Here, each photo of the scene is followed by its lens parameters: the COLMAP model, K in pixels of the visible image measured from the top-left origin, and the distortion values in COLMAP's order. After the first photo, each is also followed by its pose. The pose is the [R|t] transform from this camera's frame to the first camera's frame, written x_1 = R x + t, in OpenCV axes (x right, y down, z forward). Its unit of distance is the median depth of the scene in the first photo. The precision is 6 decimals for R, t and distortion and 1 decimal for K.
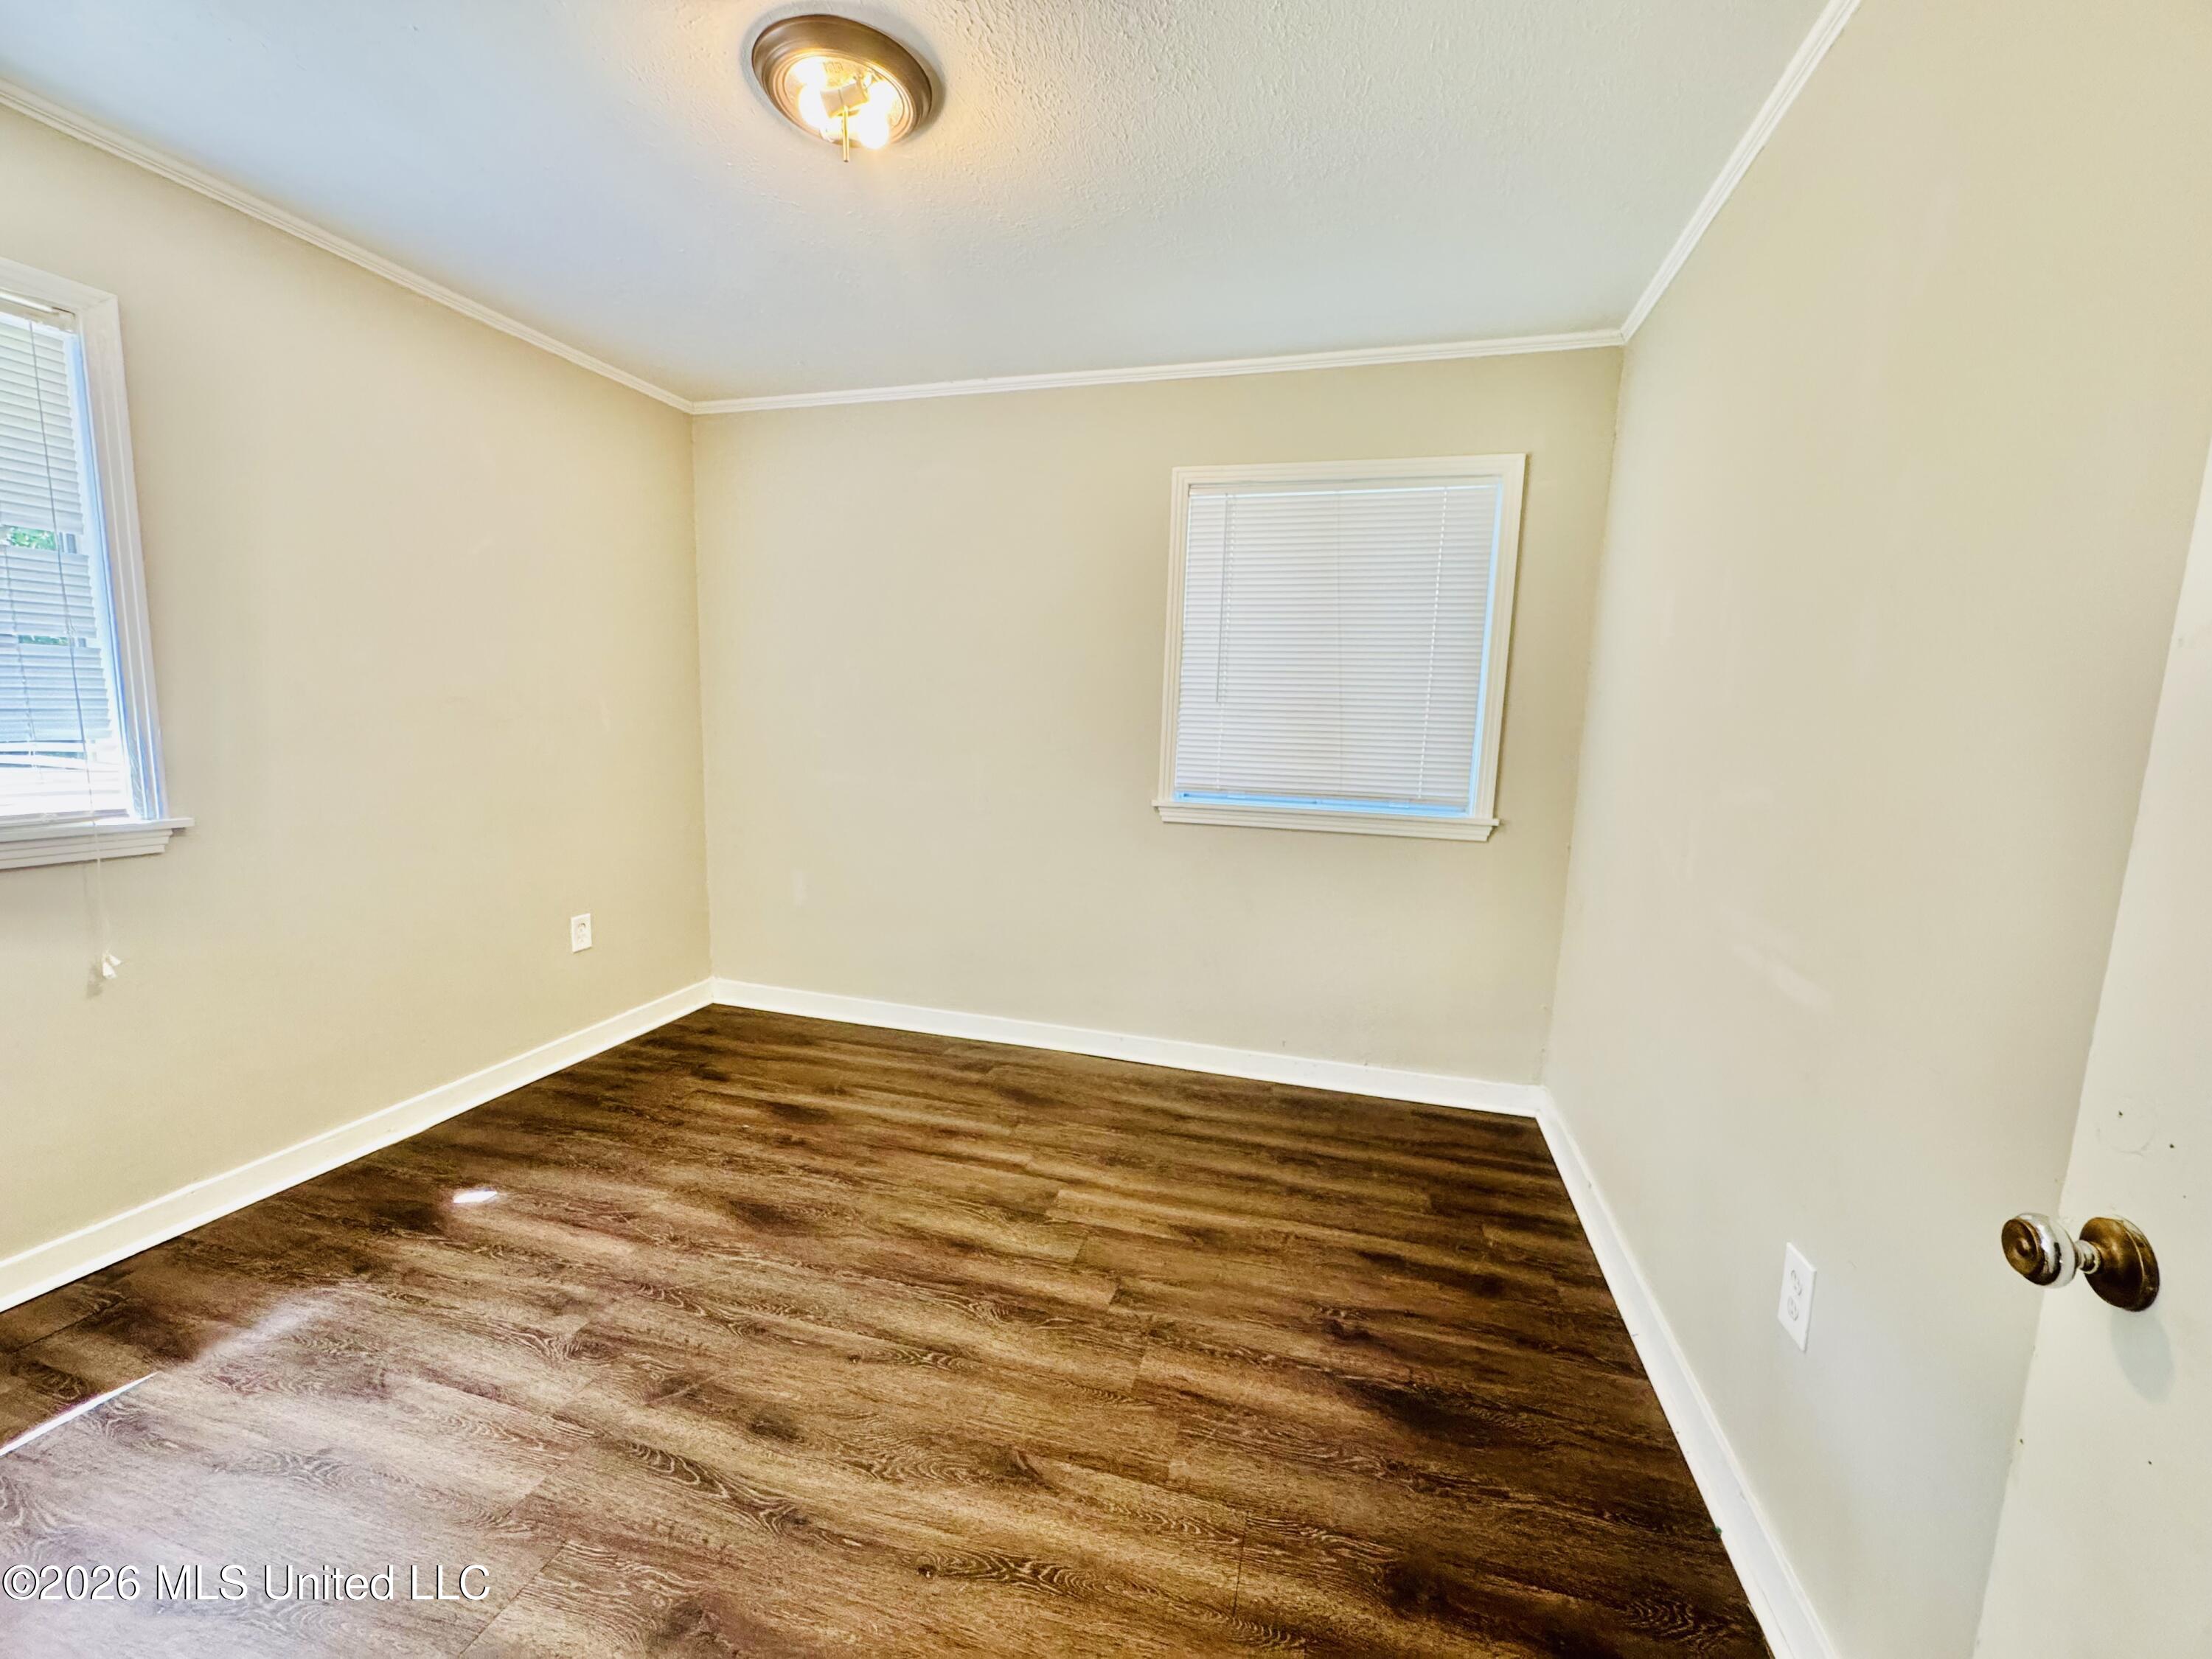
lens RADIAL K [[883.3, 0, 1108.2], [0, 883.3, 825.8], [0, 0, 1]] dist [-0.003382, 0.000524]
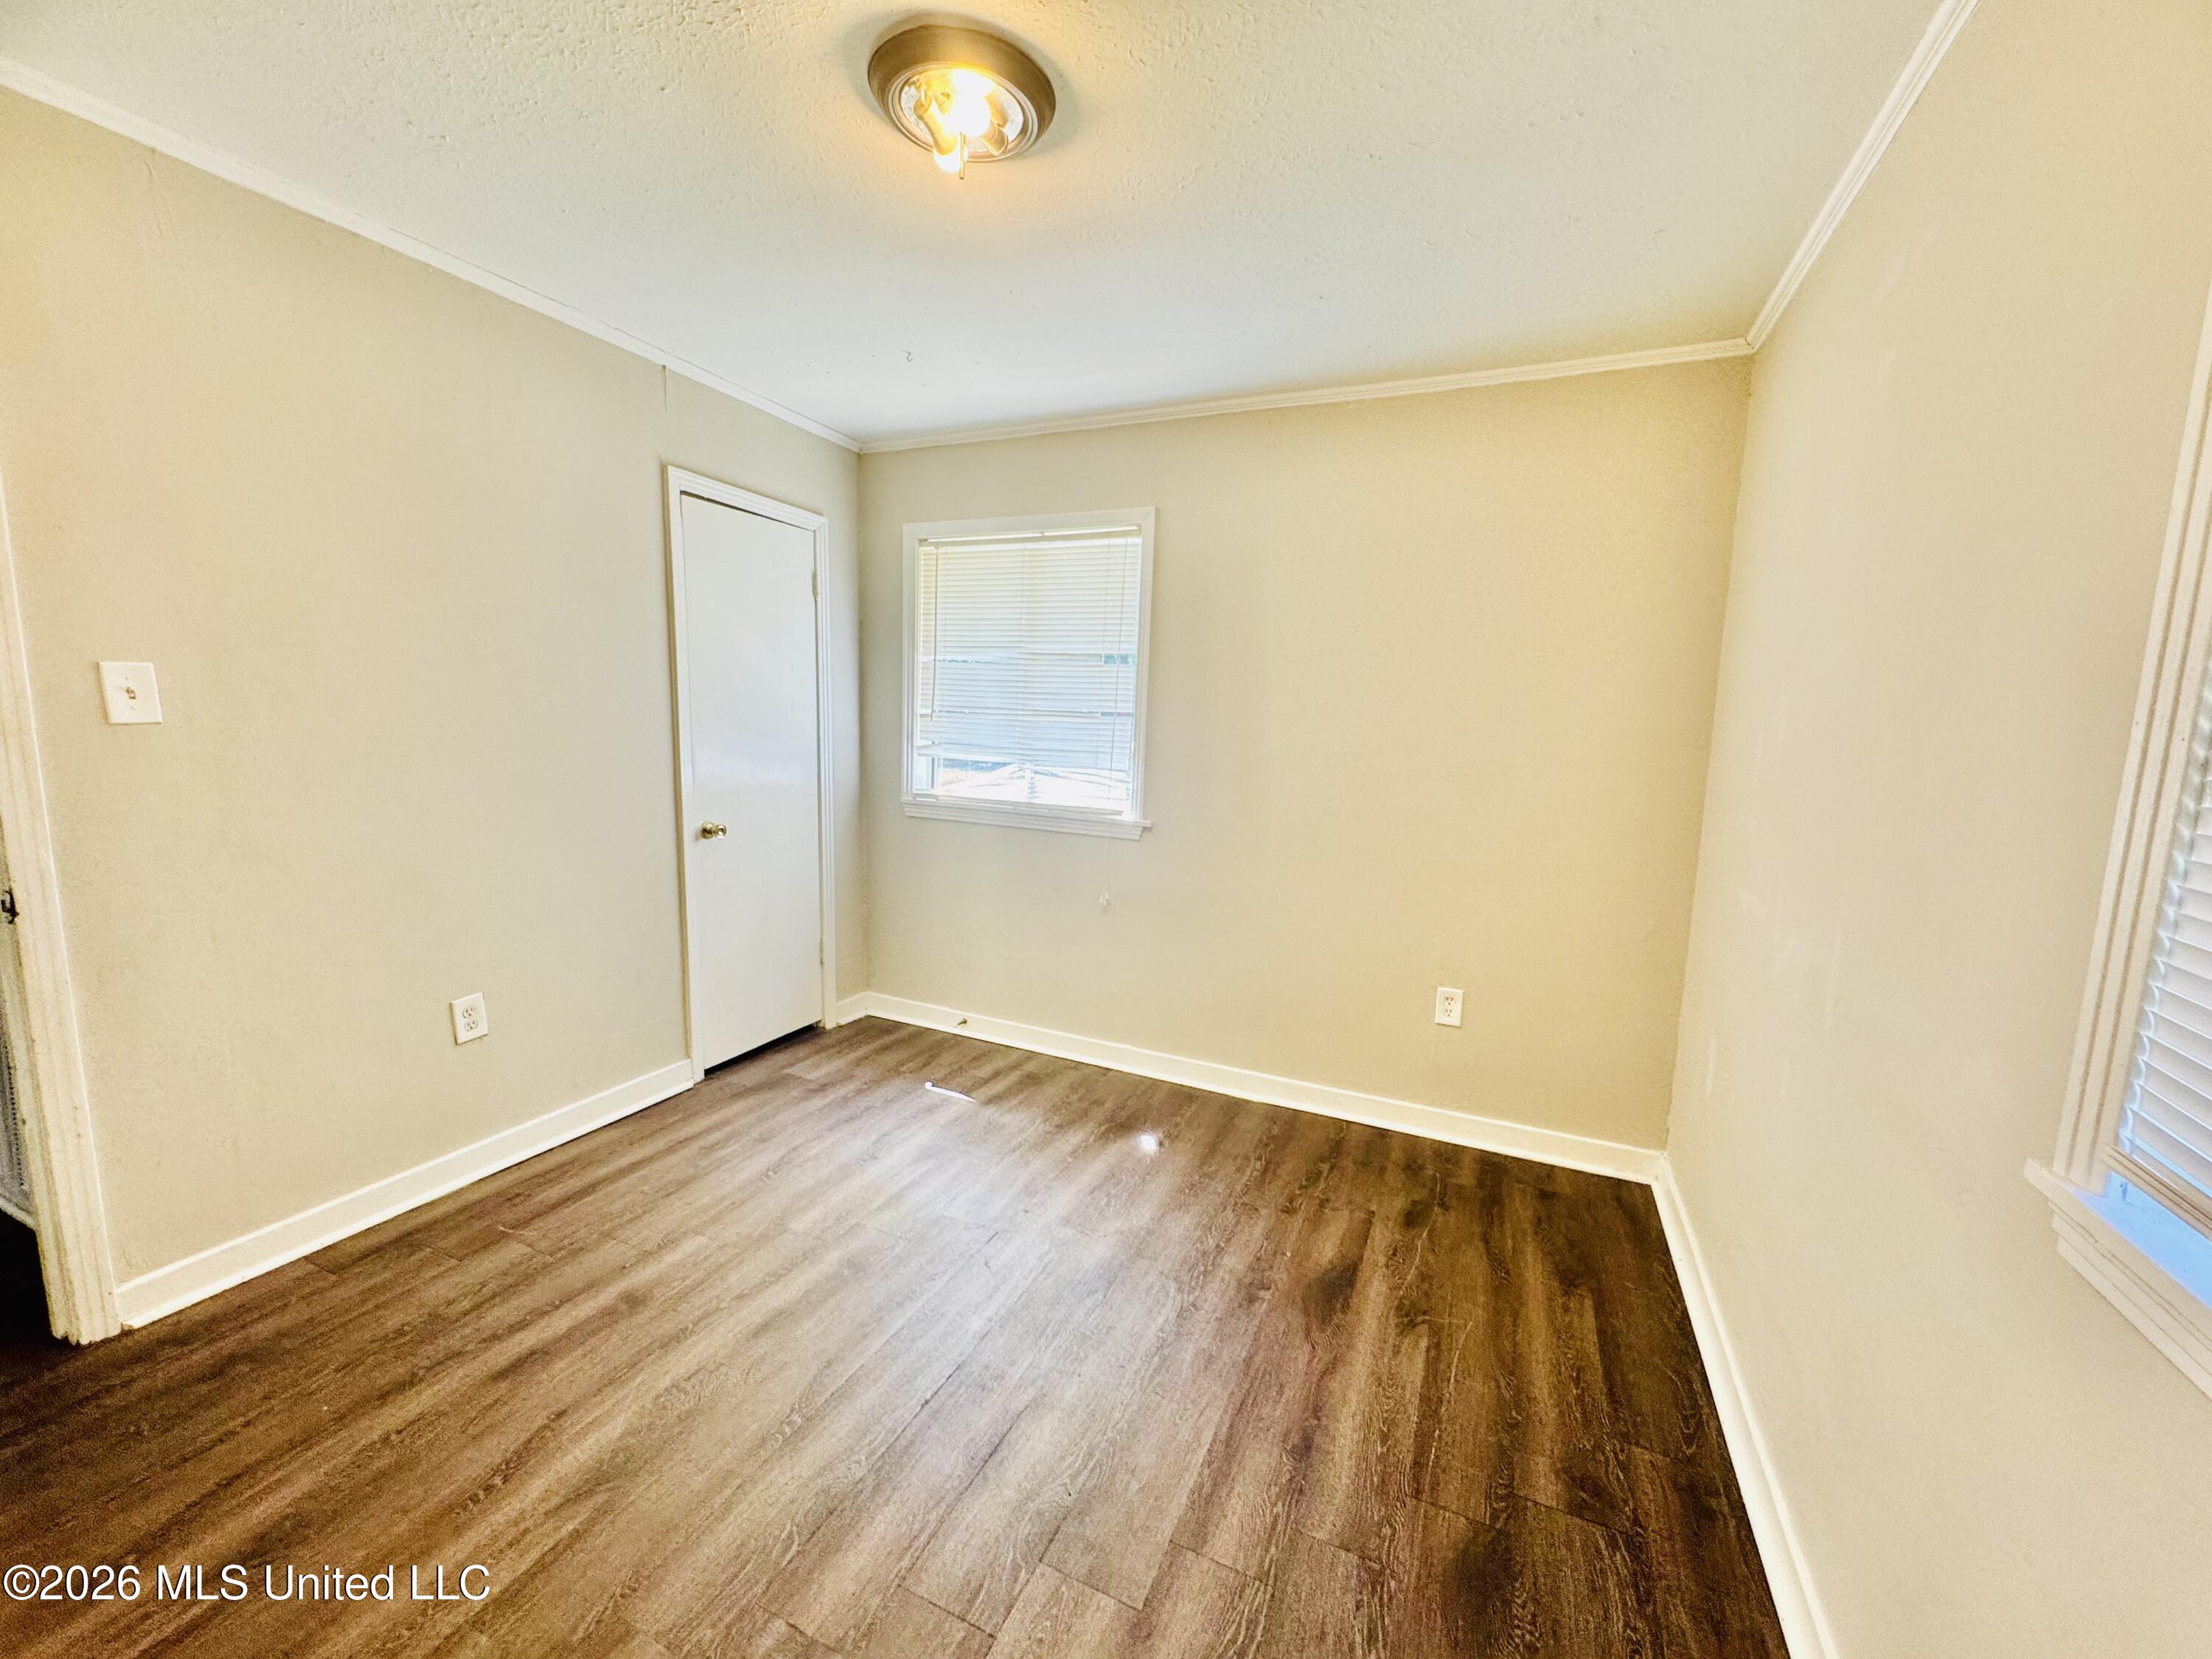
lens RADIAL K [[883.3, 0, 1107.2], [0, 883.3, 833.9], [0, 0, 1]] dist [-0.003382, 0.000524]
pose [[-0.146997, 0.103064, -0.983753, 0.409139], [-0.165284, 0.978014, 0.127160, -0.135235], [0.975230, 0.181291, -0.126730, 0.857691]]
